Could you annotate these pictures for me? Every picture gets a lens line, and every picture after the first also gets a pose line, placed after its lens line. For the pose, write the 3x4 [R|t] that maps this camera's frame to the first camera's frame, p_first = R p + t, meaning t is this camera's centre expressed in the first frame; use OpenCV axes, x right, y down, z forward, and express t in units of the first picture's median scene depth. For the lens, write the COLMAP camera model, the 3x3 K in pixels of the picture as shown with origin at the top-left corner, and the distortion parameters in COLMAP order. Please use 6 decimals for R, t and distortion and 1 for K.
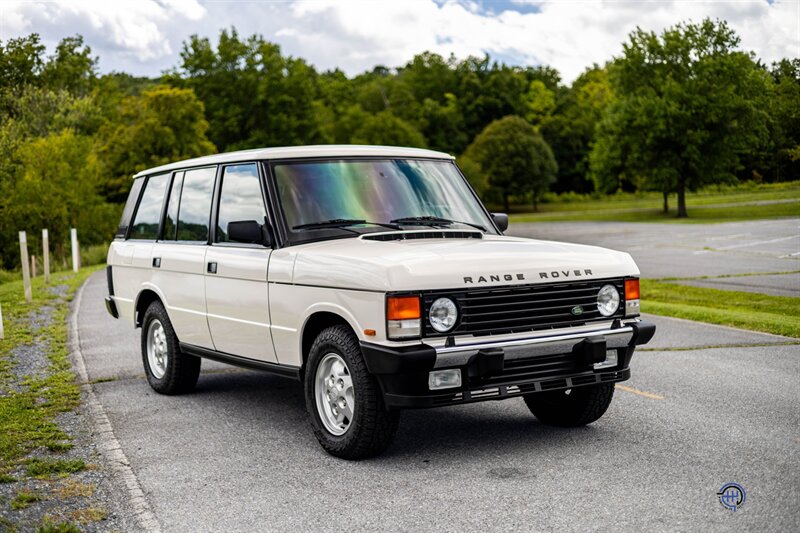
lens RADIAL K [[1129.1, 0, 400.0], [0, 1129.1, 266.5], [0, 0, 1]] dist [0.005857, 0.088213]
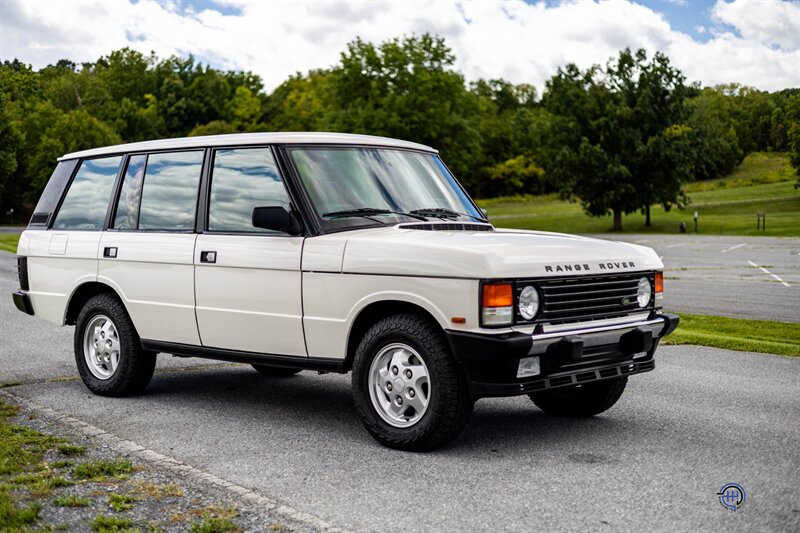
lens RADIAL K [[1179.6, 0, 400.0], [0, 1179.6, 266.5], [0, 0, 1]] dist [0.010037, 0.092351]
pose [[0.962946, 0.015544, 0.269245, -0.288364], [-0.012153, 0.999825, -0.014254, 0.021810], [-0.269419, 0.010453, 0.962966, 0.016068]]
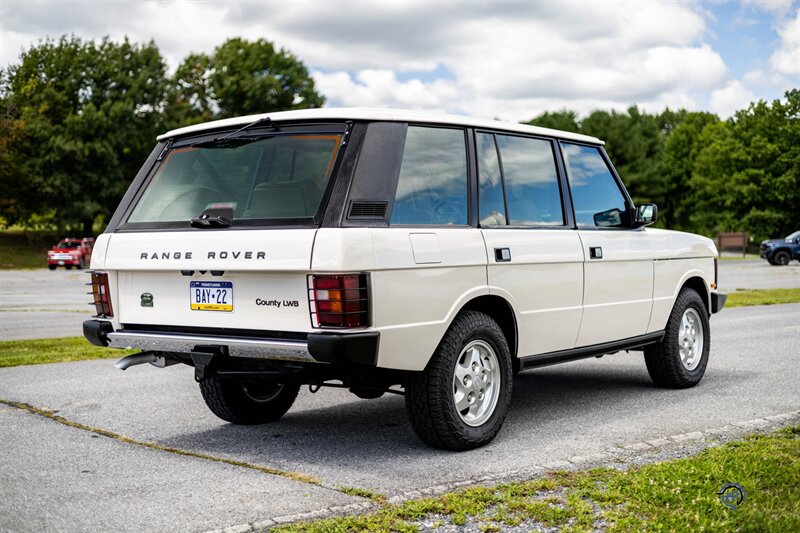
lens RADIAL K [[1129.1, 0, 400.0], [0, 1129.1, 266.5], [0, 0, 1]] dist [0.005857, 0.088213]
pose [[-0.342611, 0.006190, 0.939457, -1.010762], [0.067164, 0.997581, 0.017922, -0.015626], [-0.937073, 0.069238, -0.342198, 1.525520]]
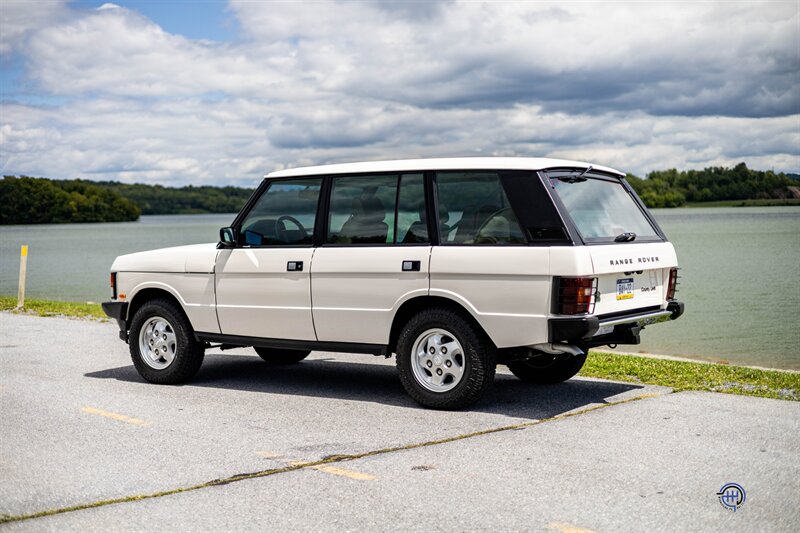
lens RADIAL K [[1129.1, 0, 400.0], [0, 1129.1, 266.5], [0, 0, 1]] dist [0.005857, 0.088213]
pose [[-0.917415, 0.047970, -0.395030, 0.416054], [0.014612, 0.996099, 0.087024, -0.113939], [0.397664, 0.074065, -0.914537, 2.324565]]
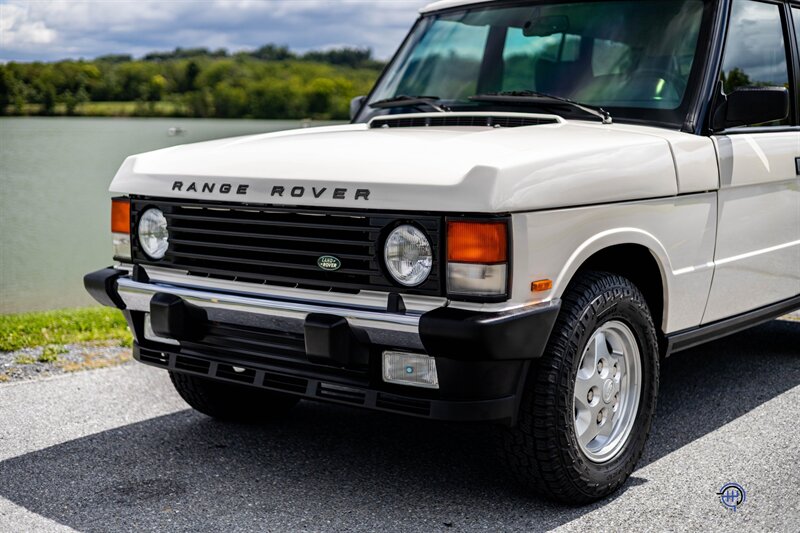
lens RADIAL K [[1129.1, 0, 400.0], [0, 1129.1, 266.5], [0, 0, 1]] dist [0.005857, 0.088213]
pose [[0.329240, 0.140395, -0.933751, 0.584149], [-0.048635, 0.990094, 0.131717, -0.027664], [0.942993, 0.002047, 0.332807, 0.741553]]
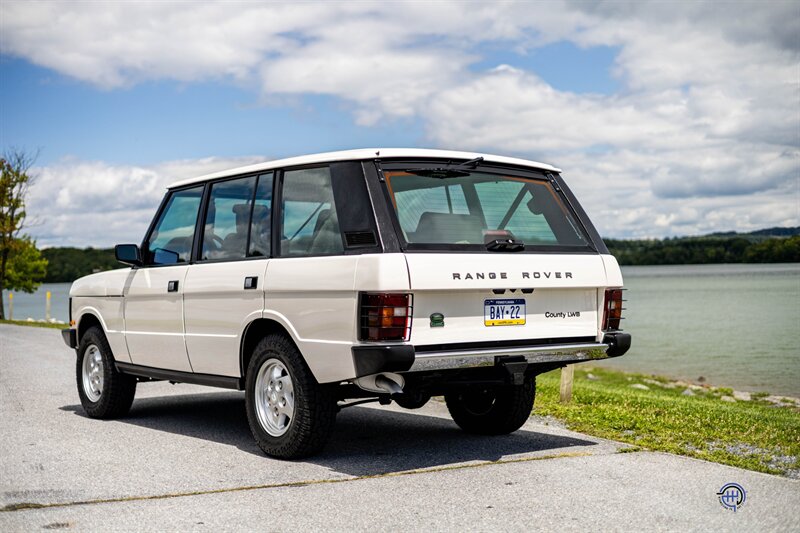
lens RADIAL K [[1129.1, 0, 400.0], [0, 1129.1, 266.5], [0, 0, 1]] dist [0.005857, 0.088213]
pose [[-0.996857, 0.036804, -0.070158, -0.095032], [0.034578, 0.998868, 0.032679, -0.056565], [0.071282, 0.030151, -0.997000, 2.242898]]
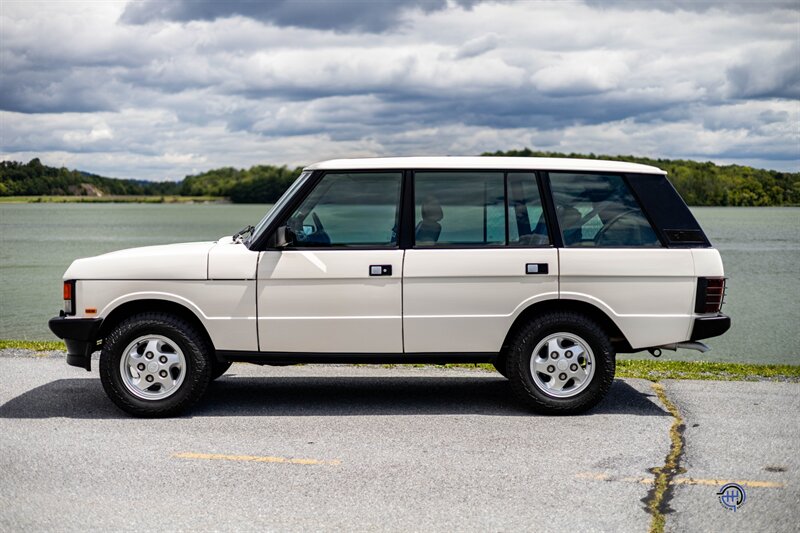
lens RADIAL K [[1129.1, 0, 400.0], [0, 1129.1, 266.5], [0, 0, 1]] dist [0.005857, 0.088213]
pose [[-0.514024, 0.057528, -0.855845, 0.952819], [-0.030625, 0.995882, 0.085335, -0.106833], [0.857229, 0.070075, -0.510145, 1.741204]]
